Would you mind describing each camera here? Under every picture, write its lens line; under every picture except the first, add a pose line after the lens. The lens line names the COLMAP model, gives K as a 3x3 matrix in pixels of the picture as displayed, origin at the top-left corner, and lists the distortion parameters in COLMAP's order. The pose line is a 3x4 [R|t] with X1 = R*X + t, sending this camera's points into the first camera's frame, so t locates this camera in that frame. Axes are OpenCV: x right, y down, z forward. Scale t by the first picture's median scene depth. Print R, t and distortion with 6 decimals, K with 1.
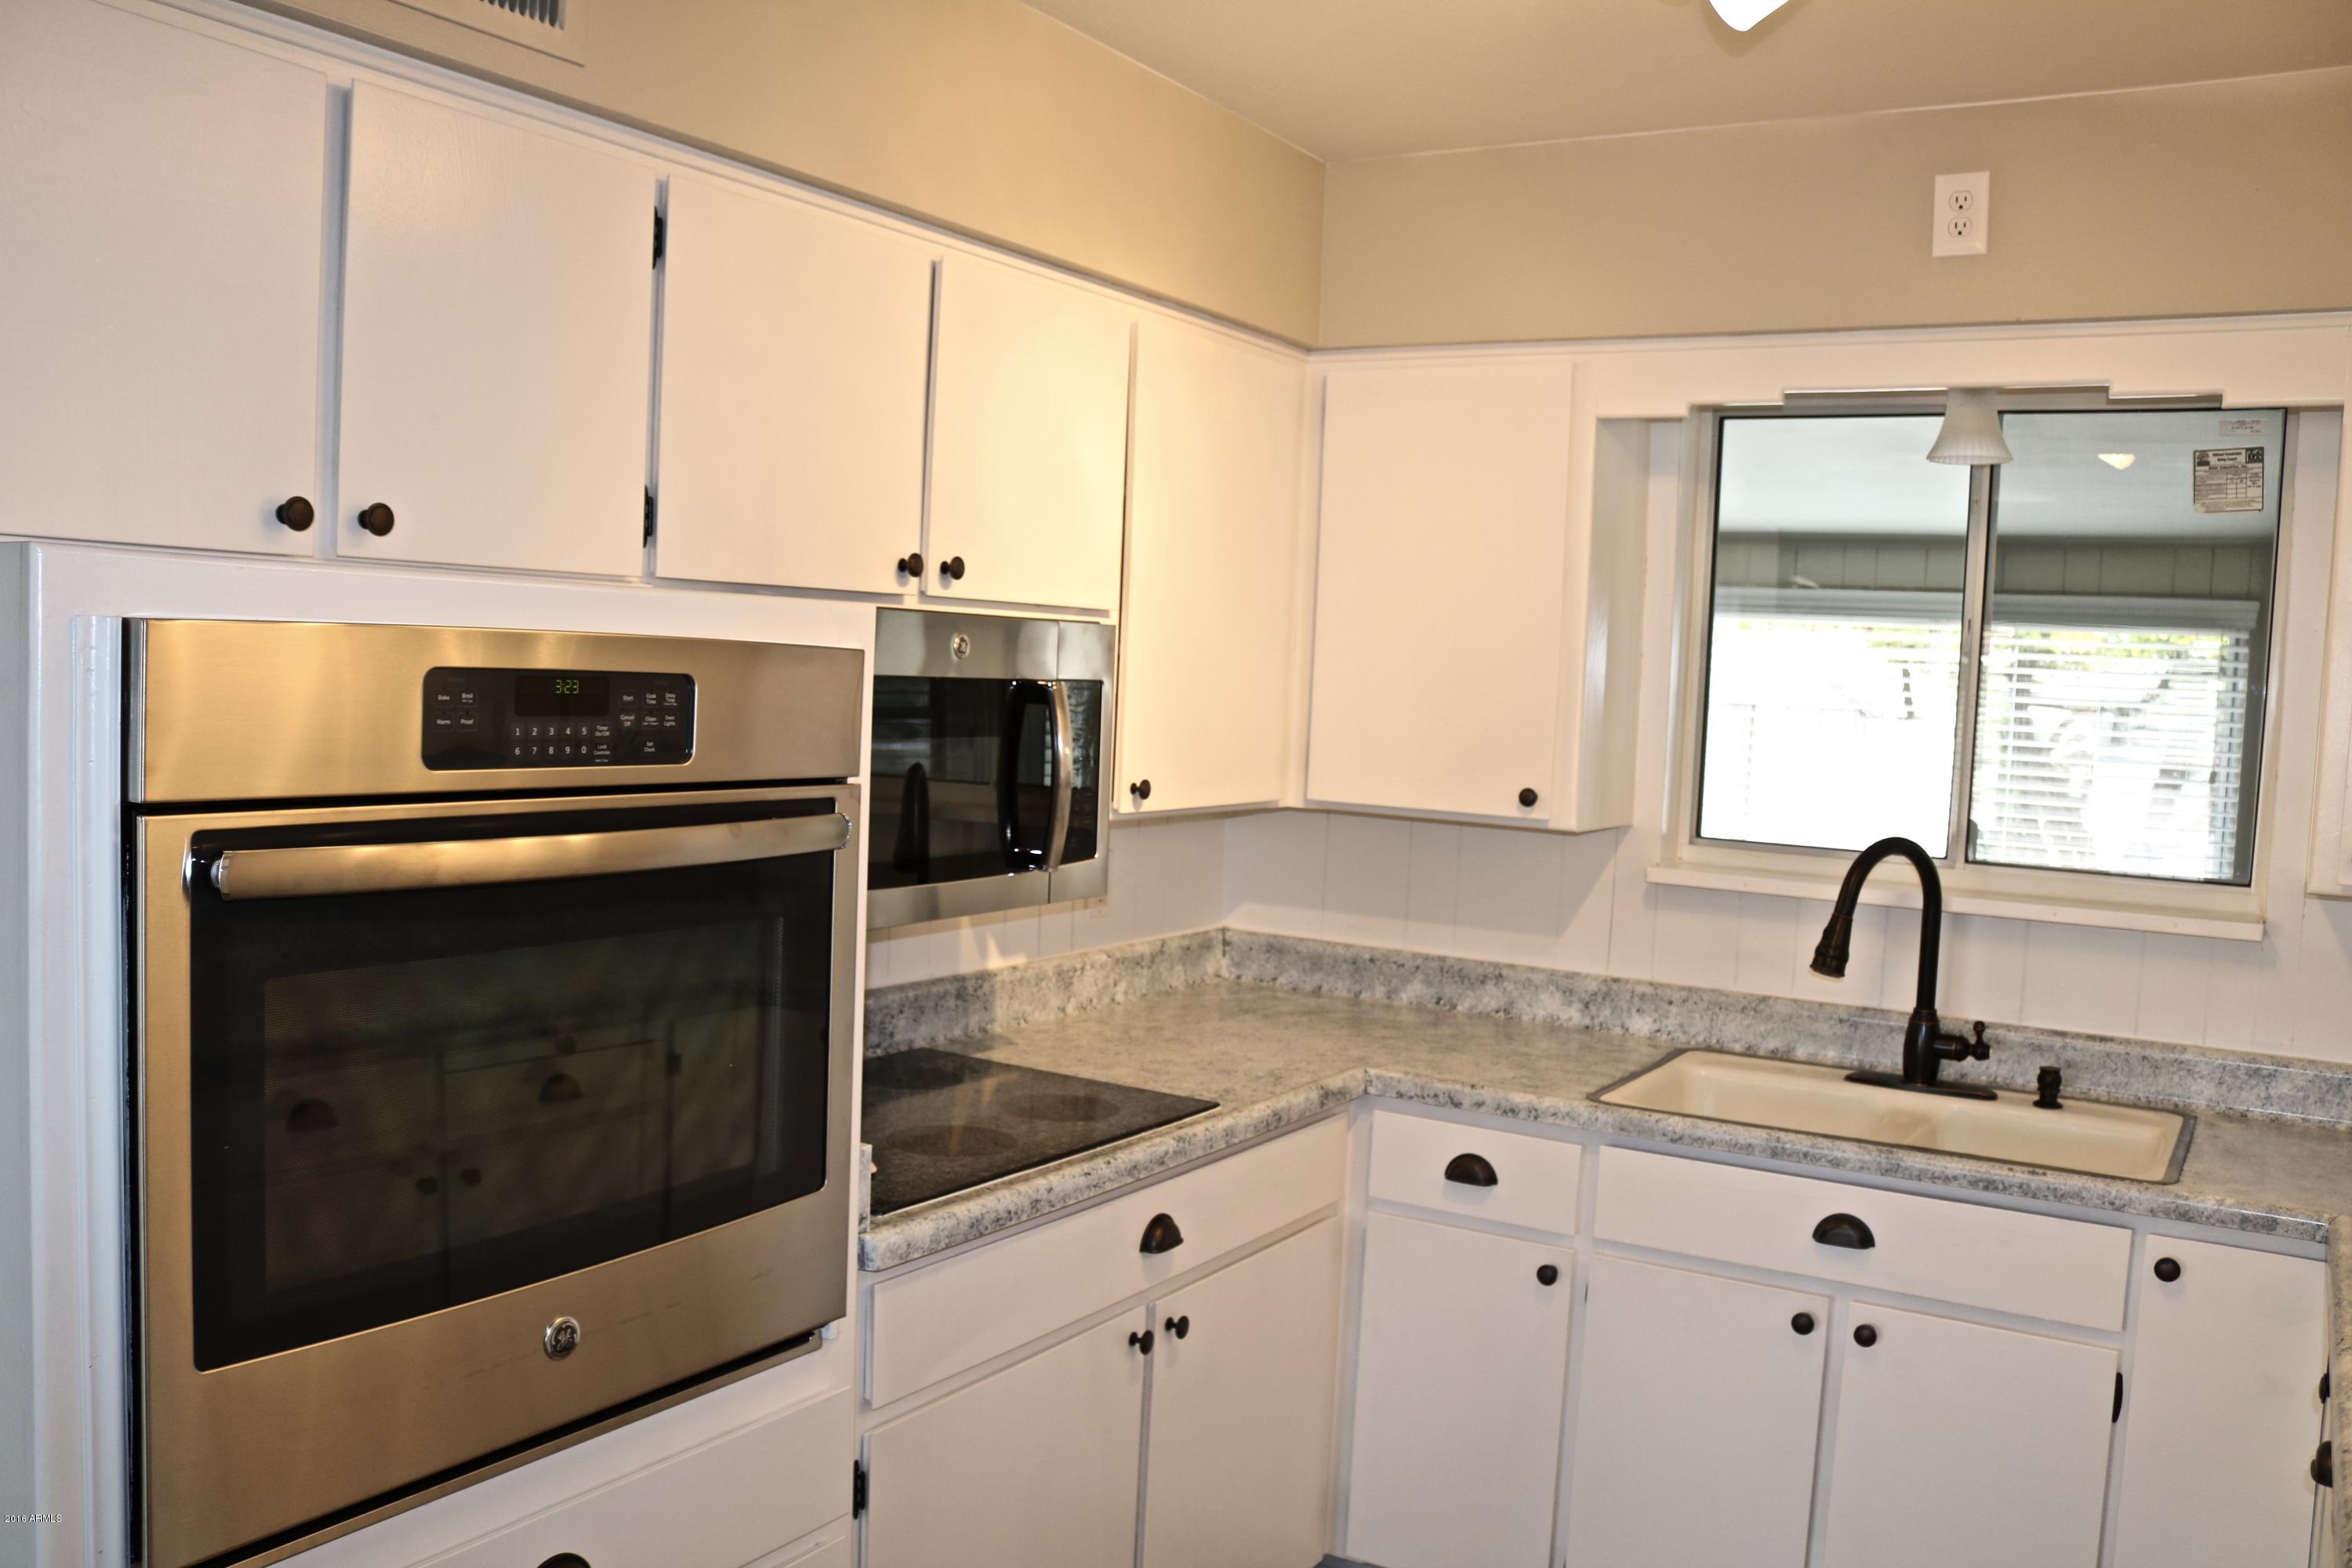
lens RADIAL K [[1938.0, 0, 1181.0], [0, 1938.0, 789.0], [0, 0, 1]] dist [-0.136766, 0.080648]
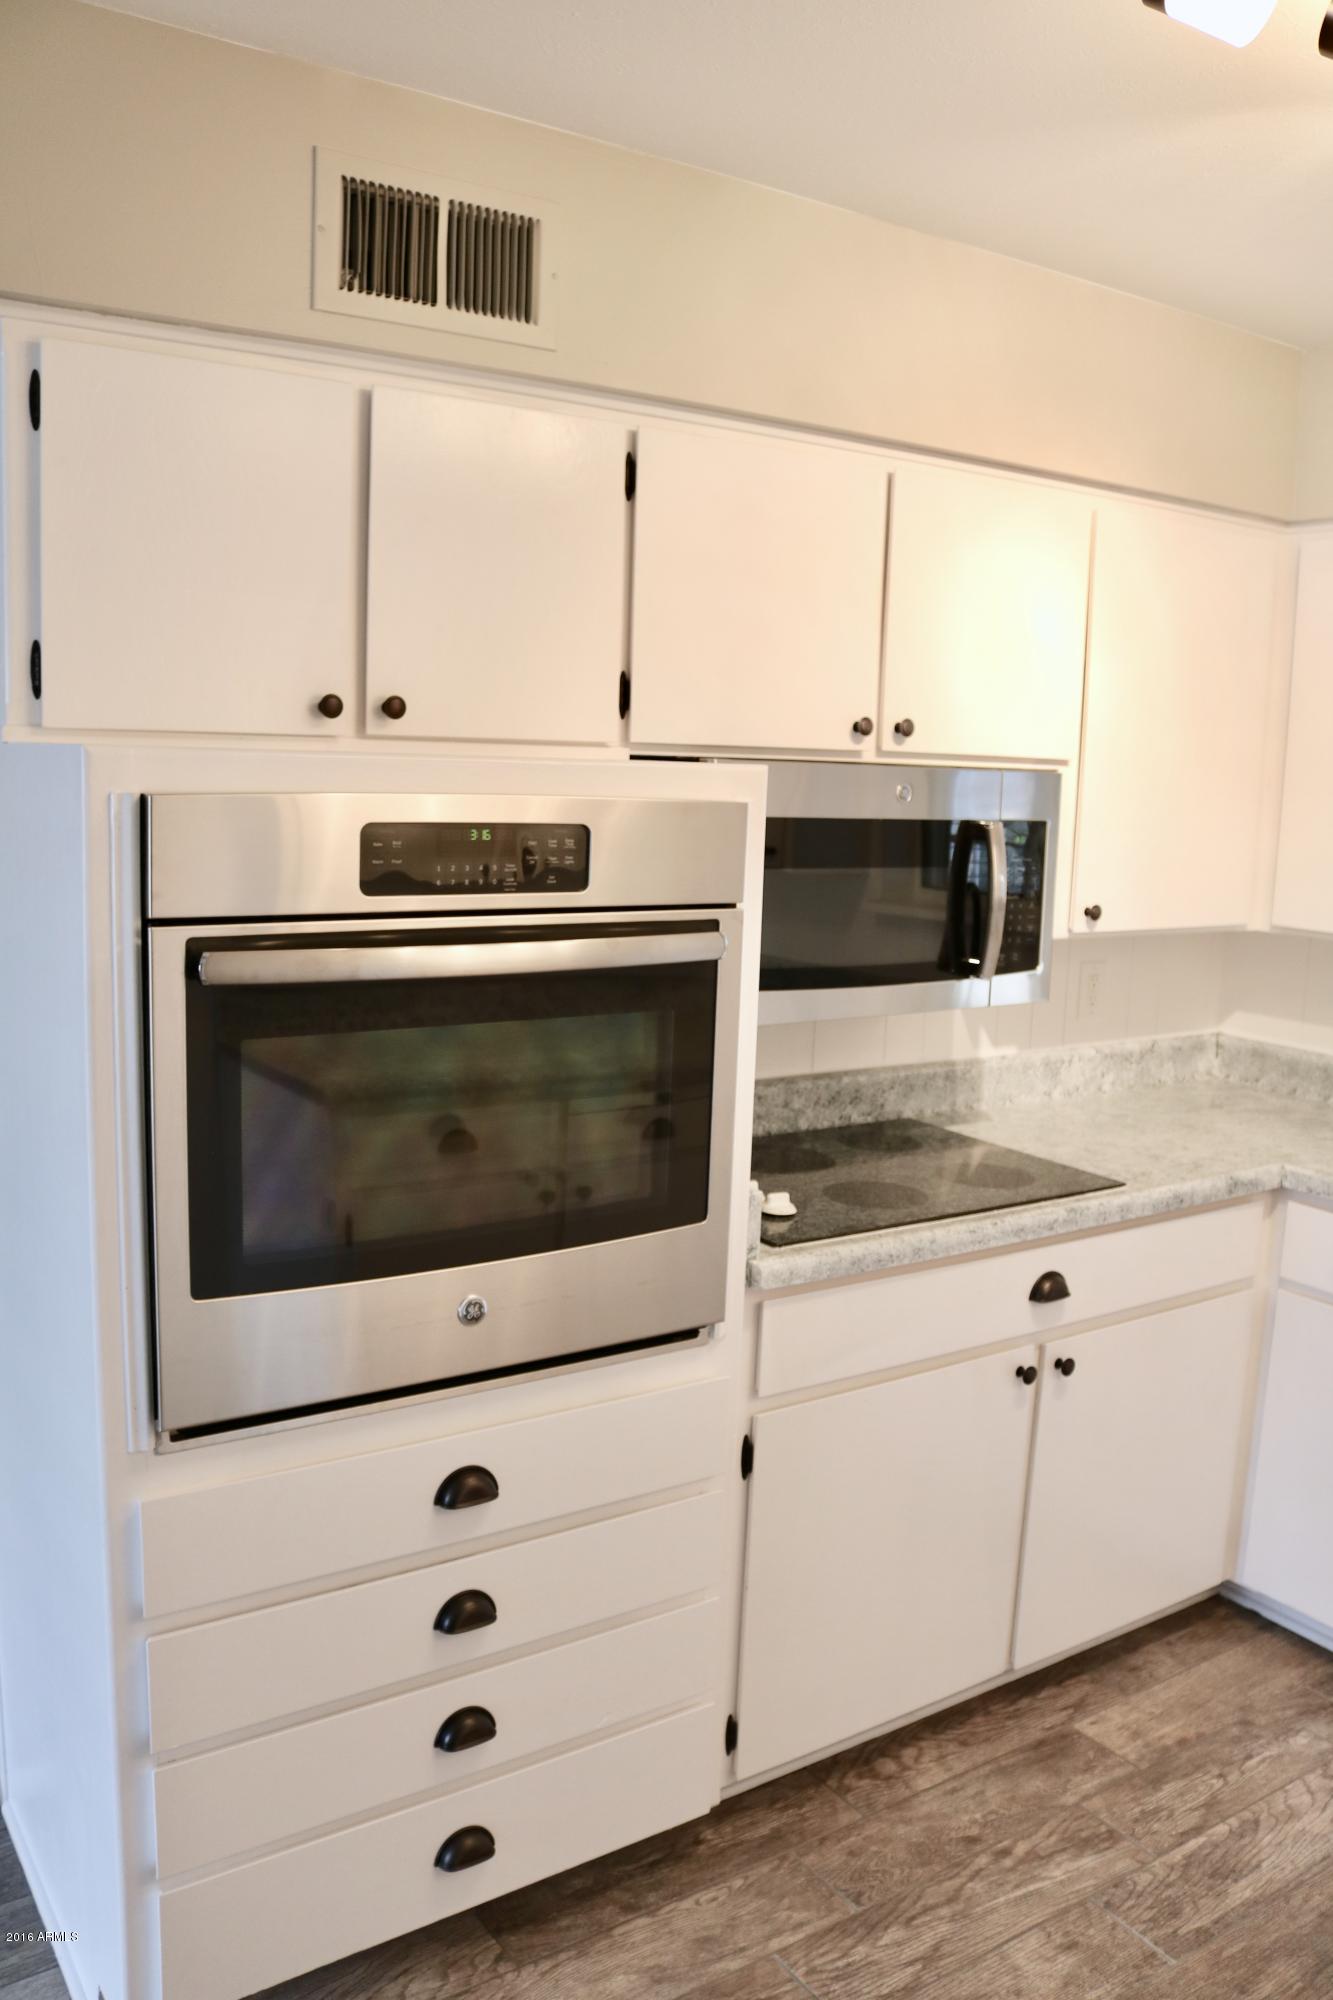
lens RADIAL K [[1648.0, 0, 677.4], [0, 1648.0, 1010.2], [0, 0, 1]] dist [-0.136766, 0.080648]
pose [[0.917428, 0.051120, -0.394604, 0.164793], [-0.022093, 0.996727, 0.077759, -0.014226], [0.397288, -0.062620, 0.915555, -0.010219]]
